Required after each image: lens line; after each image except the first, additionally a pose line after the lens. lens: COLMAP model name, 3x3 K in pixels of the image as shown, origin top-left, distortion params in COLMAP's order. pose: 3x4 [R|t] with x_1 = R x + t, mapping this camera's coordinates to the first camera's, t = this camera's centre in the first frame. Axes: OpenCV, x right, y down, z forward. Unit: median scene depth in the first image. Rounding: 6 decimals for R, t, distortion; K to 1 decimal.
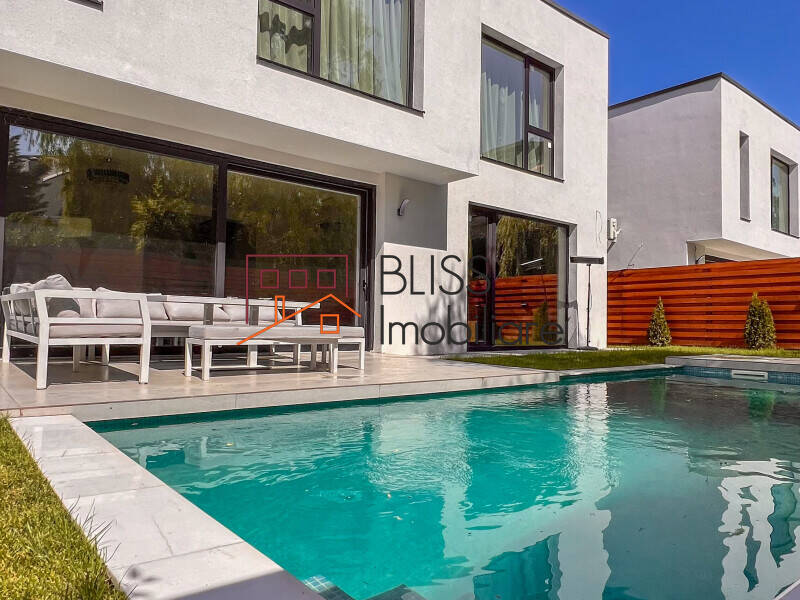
lens RADIAL K [[563.6, 0, 400.0], [0, 563.6, 300.0], [0, 0, 1]] dist [-0.004099, -0.000791]
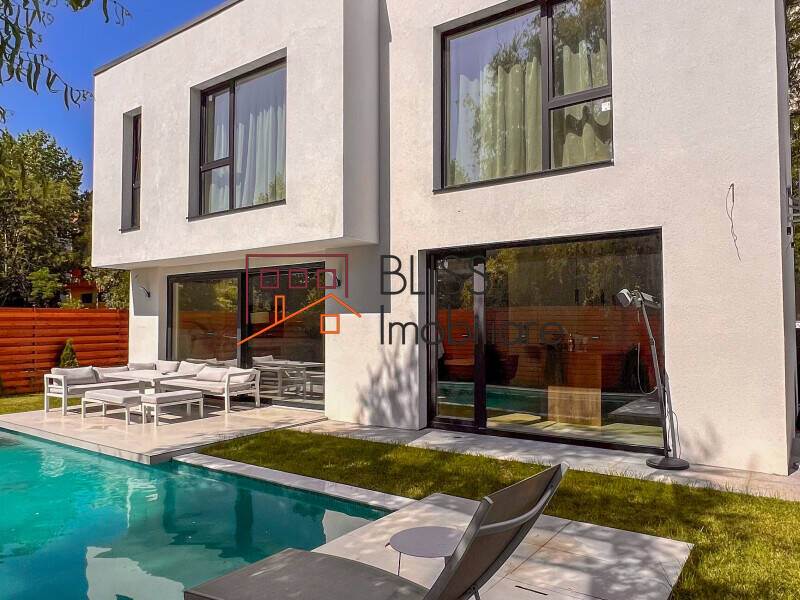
lens RADIAL K [[563.6, 0, 400.0], [0, 563.6, 300.0], [0, 0, 1]] dist [-0.004099, -0.000791]
pose [[0.248426, -0.051142, -0.967300, 0.966551], [0.045983, 0.998102, -0.040961, -0.072129], [0.967559, -0.034304, 0.250306, 0.794293]]
